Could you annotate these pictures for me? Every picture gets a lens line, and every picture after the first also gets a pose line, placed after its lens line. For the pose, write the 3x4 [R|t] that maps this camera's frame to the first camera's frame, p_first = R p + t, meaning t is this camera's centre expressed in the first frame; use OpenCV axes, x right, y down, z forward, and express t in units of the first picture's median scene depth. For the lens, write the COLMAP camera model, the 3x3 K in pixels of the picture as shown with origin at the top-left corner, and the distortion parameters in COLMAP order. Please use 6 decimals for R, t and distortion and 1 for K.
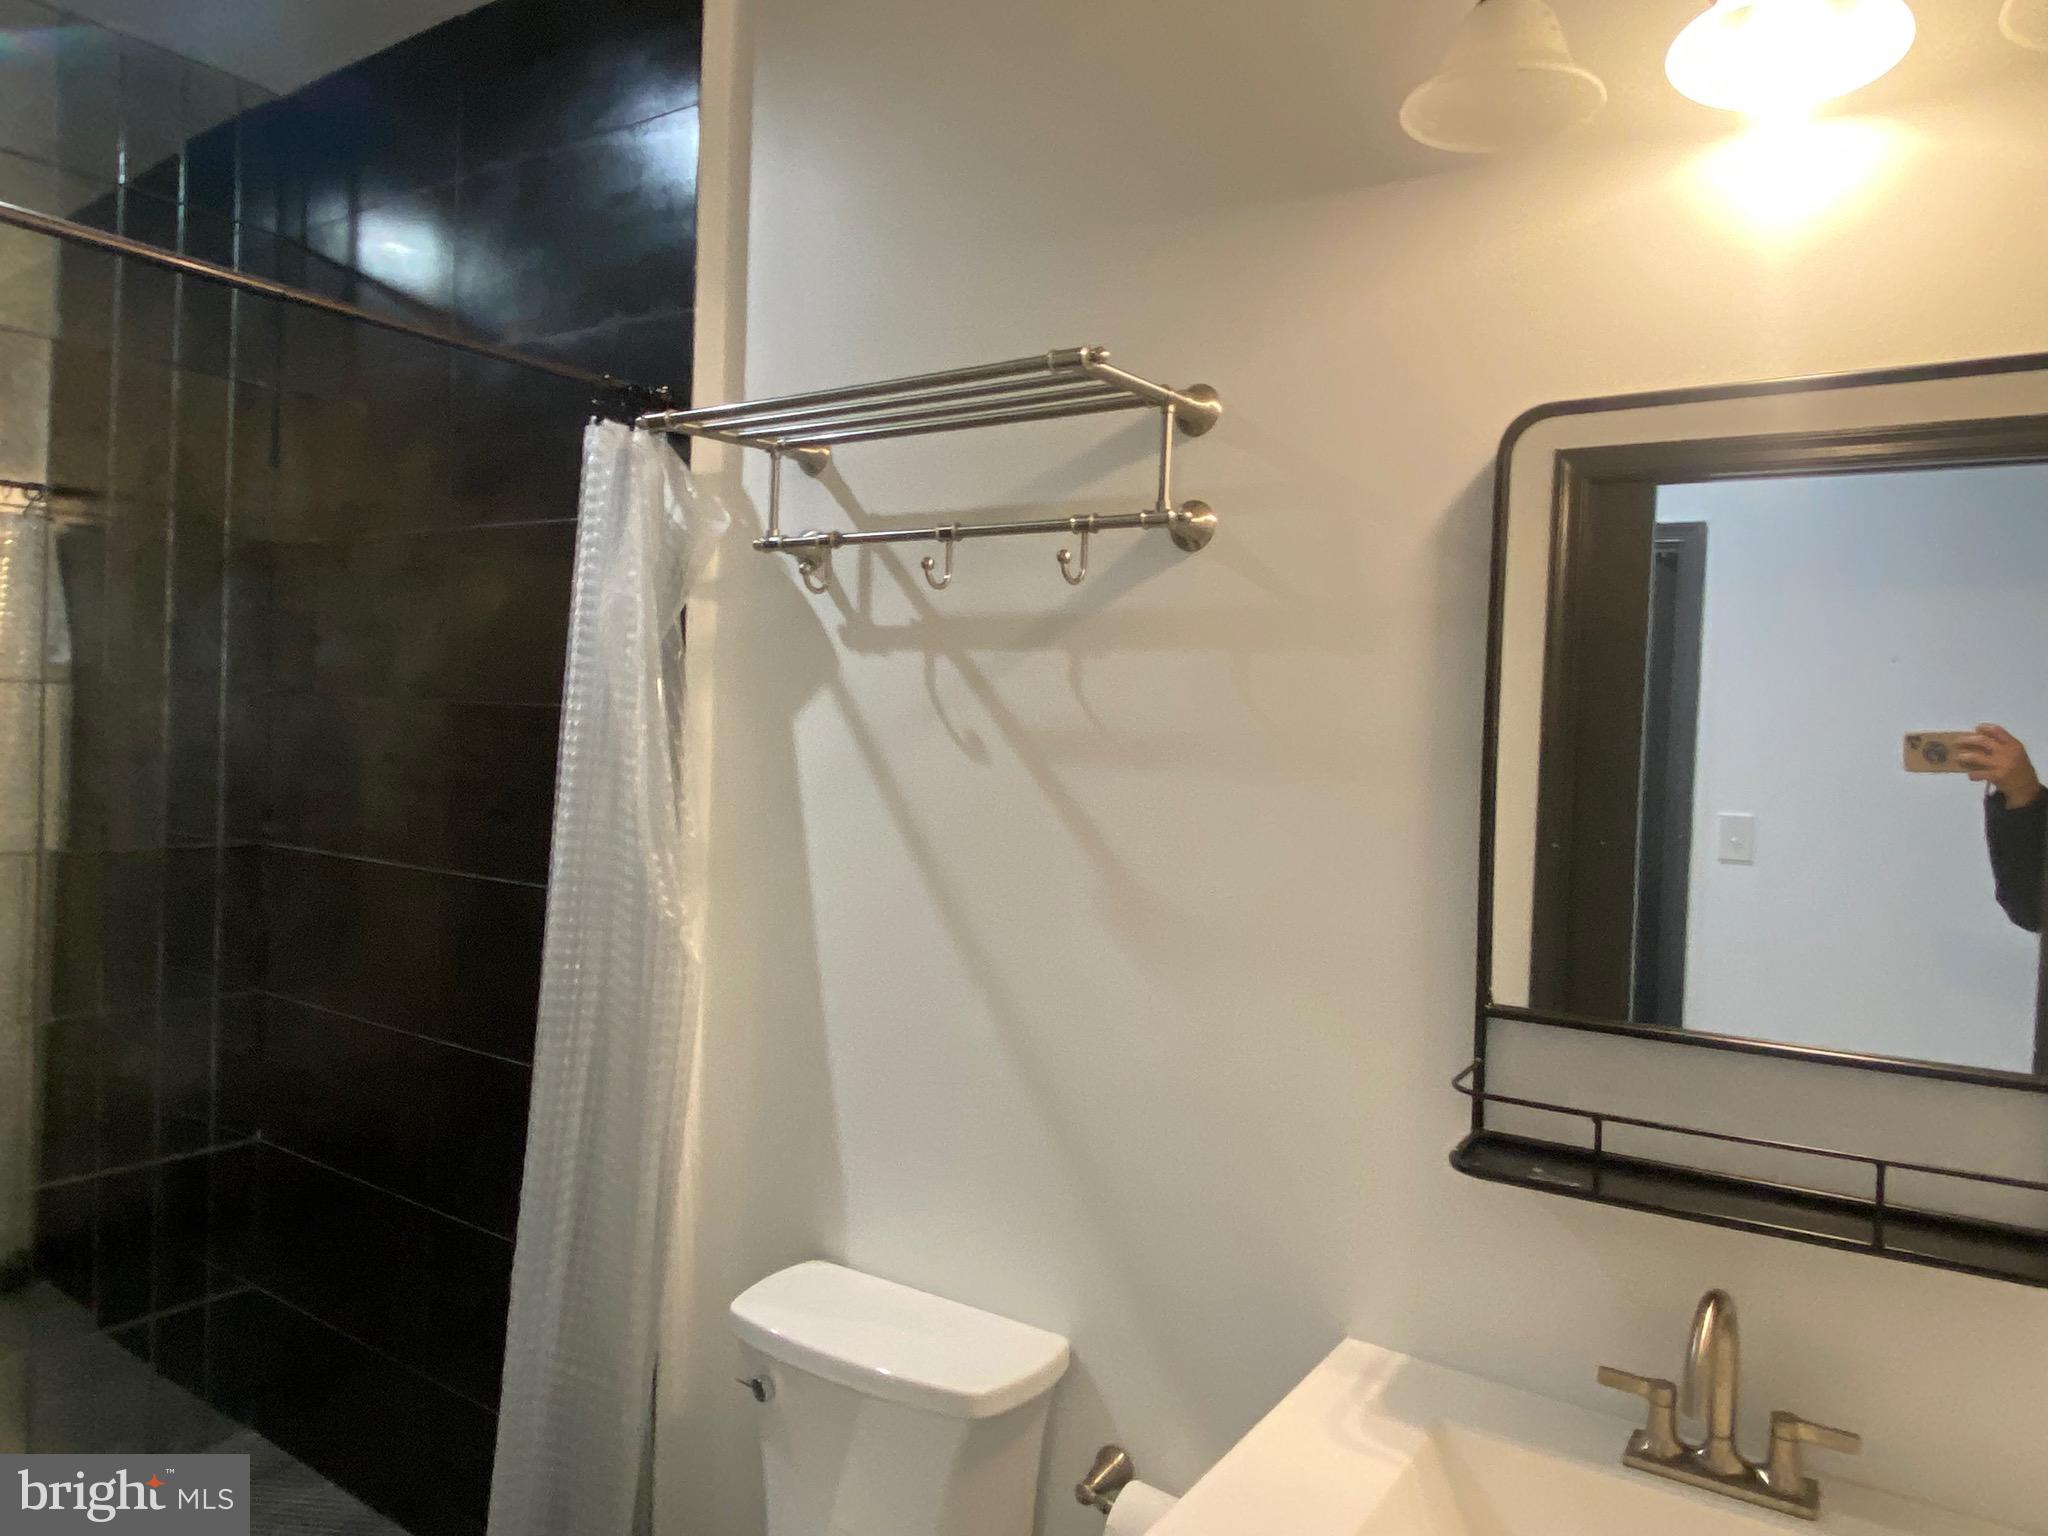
lens RADIAL K [[1351.6, 0, 1033.2], [0, 1351.6, 761.0], [0, 0, 1]] dist [0.084495, -0.101648]
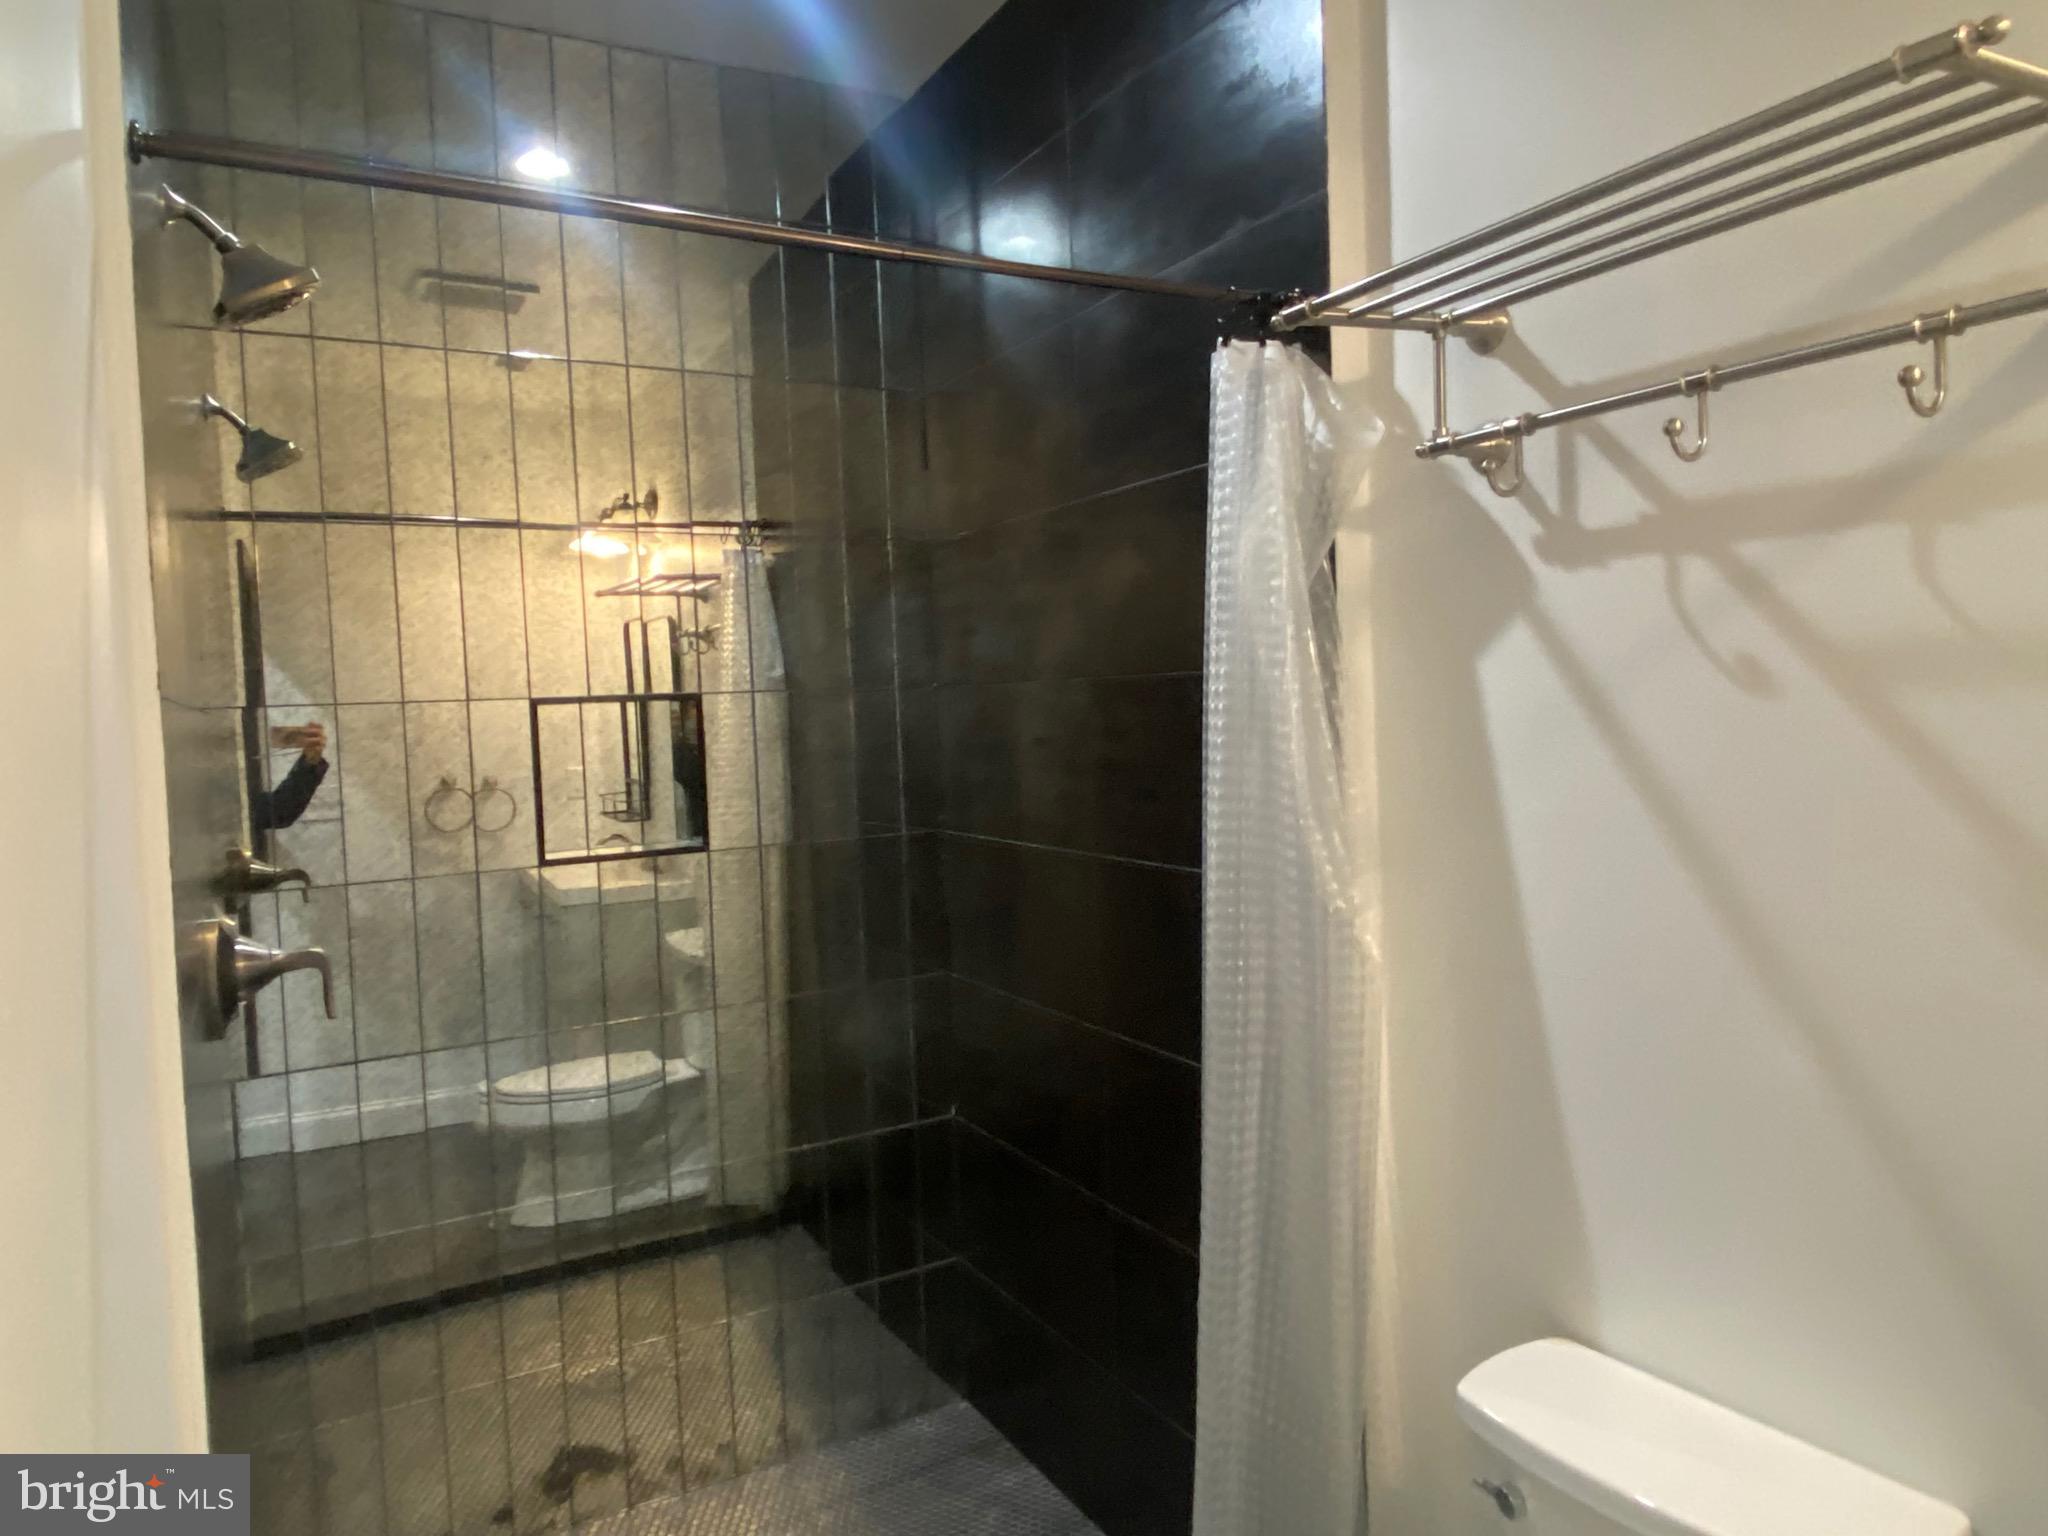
lens RADIAL K [[1351.6, 0, 1033.2], [0, 1351.6, 761.0], [0, 0, 1]] dist [0.084495, -0.101648]
pose [[0.898409, -0.054942, -0.435709, -0.064268], [0.065125, 0.997841, 0.008459, 0.003769], [0.434304, -0.035975, 0.900048, 0.153480]]
